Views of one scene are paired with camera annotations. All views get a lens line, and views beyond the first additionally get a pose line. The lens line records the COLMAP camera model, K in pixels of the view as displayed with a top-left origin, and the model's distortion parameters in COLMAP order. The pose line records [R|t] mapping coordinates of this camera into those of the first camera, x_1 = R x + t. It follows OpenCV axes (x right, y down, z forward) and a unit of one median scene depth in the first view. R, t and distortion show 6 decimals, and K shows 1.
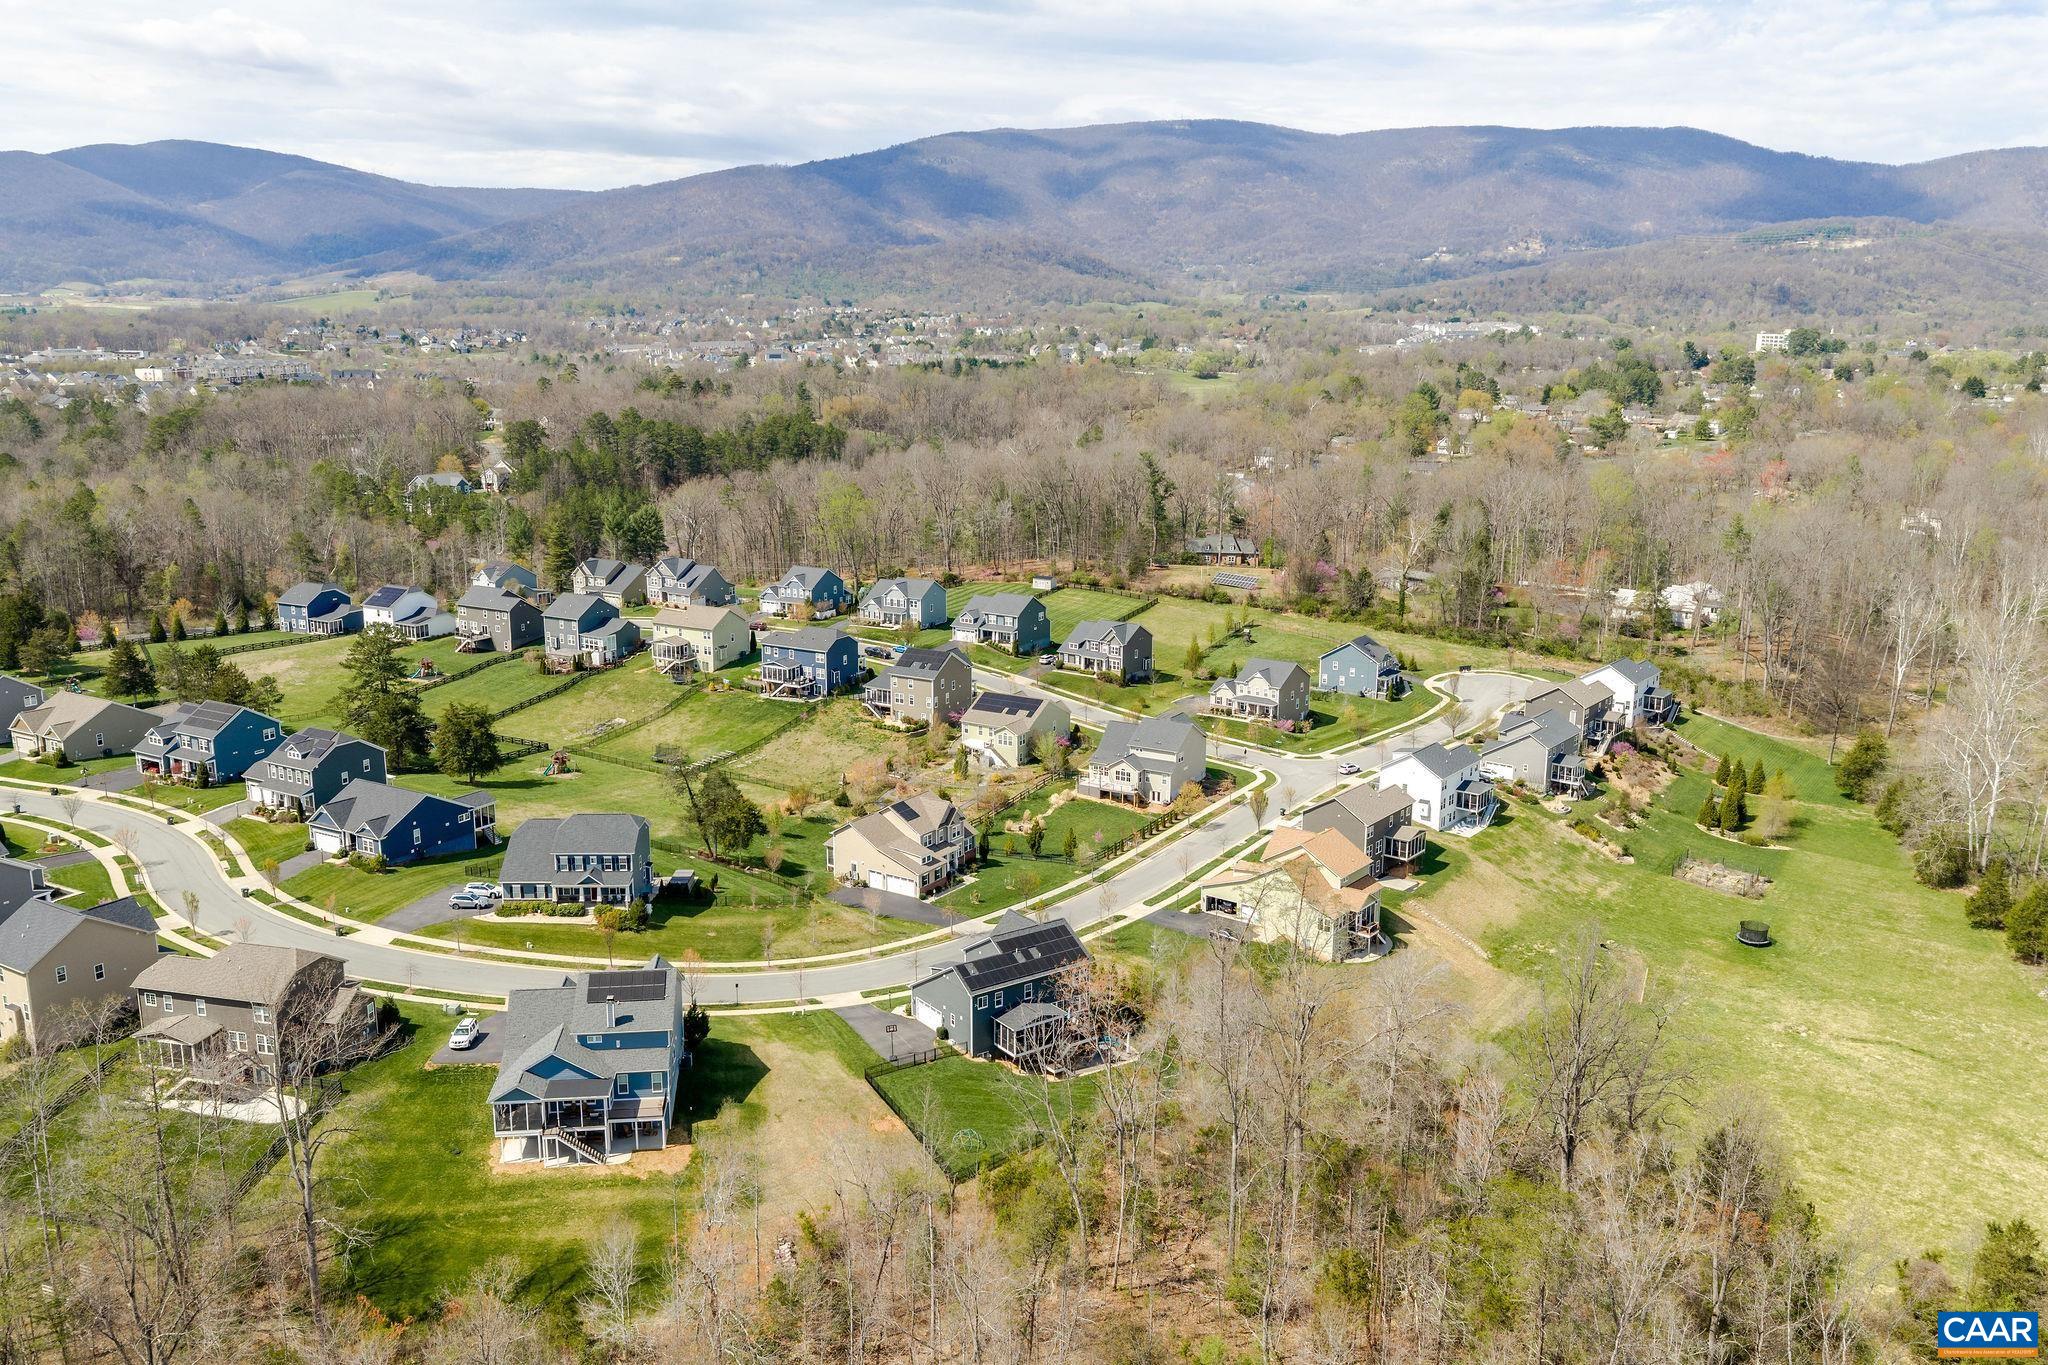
lens RADIAL K [[1694.7, 0, 1024.0], [0, 1694.7, 679.7], [0, 0, 1]] dist [0.019548, -0.022044]
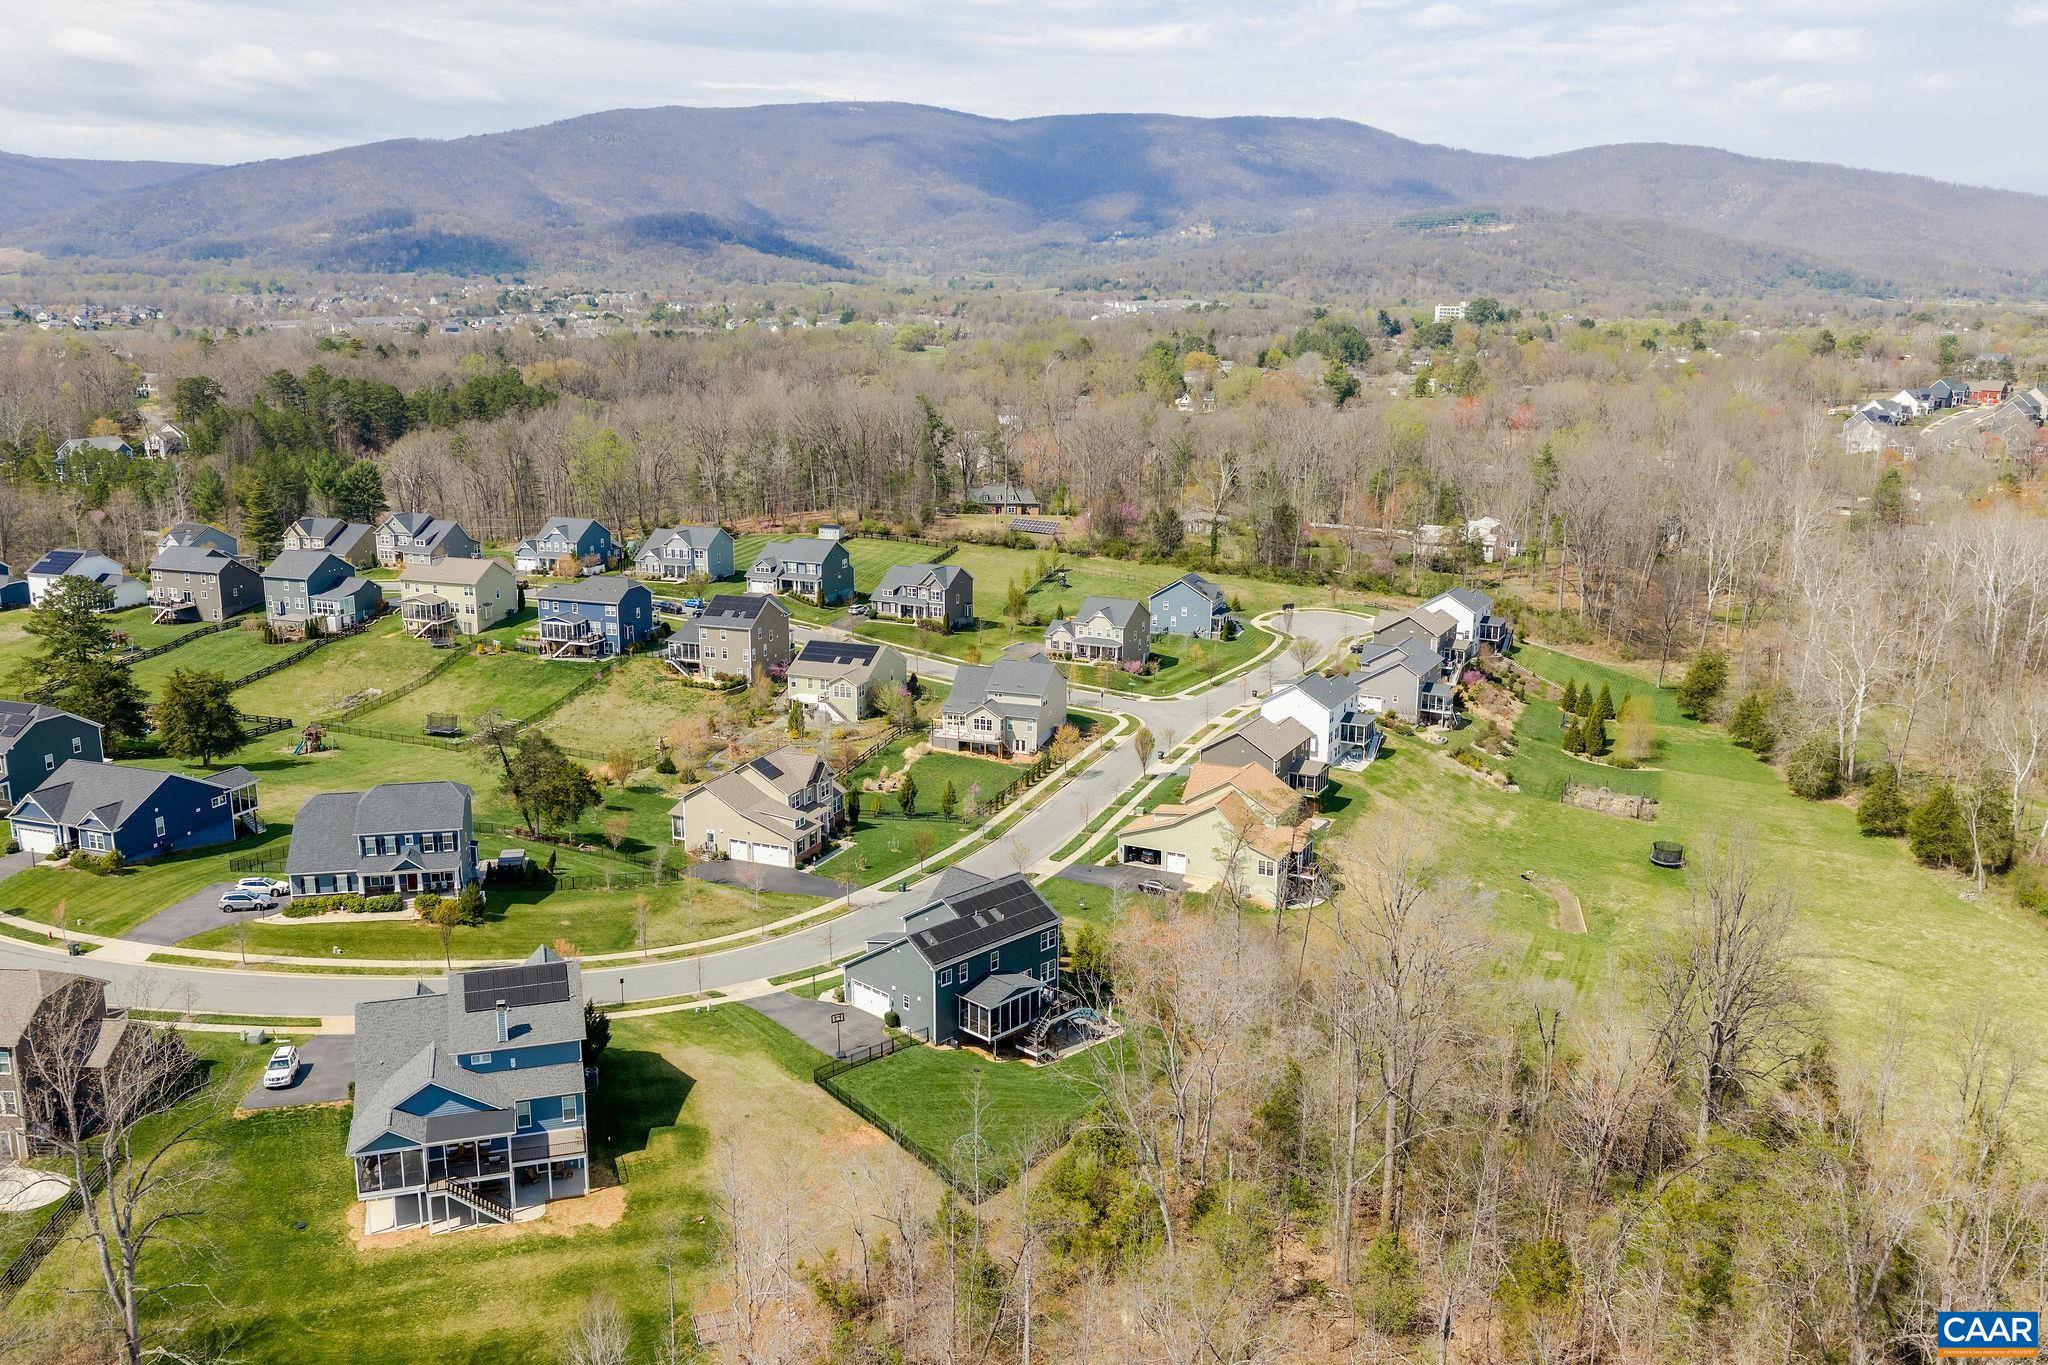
lens RADIAL K [[1694.7, 0, 1024.5], [0, 1694.7, 690.0], [0, 0, 1]] dist [0.019548, -0.022044]
pose [[0.982932, -0.041388, 0.179253, -0.069106], [0.038905, 0.999092, 0.017343, 0.020875], [-0.179808, -0.010073, 0.983650, 0.102187]]
